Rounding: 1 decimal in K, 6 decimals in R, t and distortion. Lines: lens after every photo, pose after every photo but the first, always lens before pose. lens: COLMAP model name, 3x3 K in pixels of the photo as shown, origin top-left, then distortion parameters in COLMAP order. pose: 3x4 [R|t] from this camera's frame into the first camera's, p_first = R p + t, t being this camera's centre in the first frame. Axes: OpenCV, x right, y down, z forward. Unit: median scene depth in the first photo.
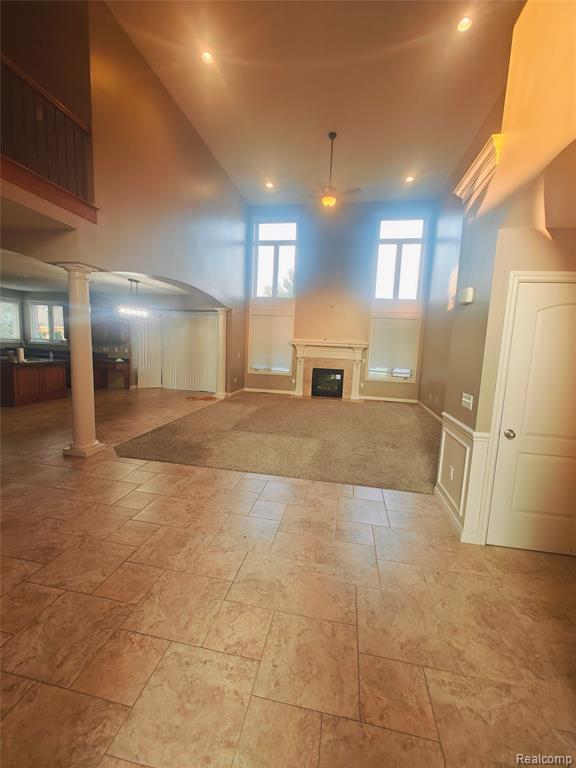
lens RADIAL K [[321.5, 0, 287.2], [0, 321.5, 382.3], [0, 0, 1]] dist [0.001486, 0.000096]
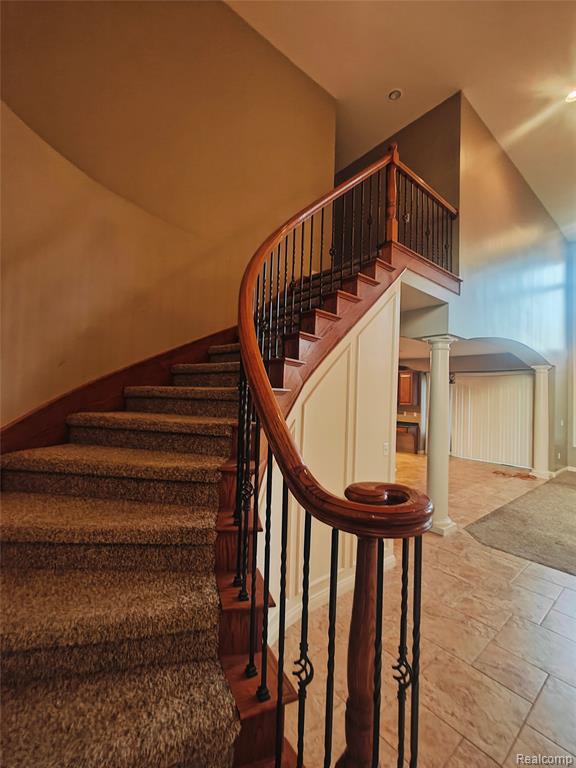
lens RADIAL K [[321.5, 0, 288.1], [0, 321.5, 384.9], [0, 0, 1]] dist [0.001486, 0.000096]
pose [[0.770752, -0.043237, -0.635666, -0.307574], [-0.070699, 0.985730, -0.152771, -0.018916], [0.633201, 0.162689, 0.756696, -0.044859]]
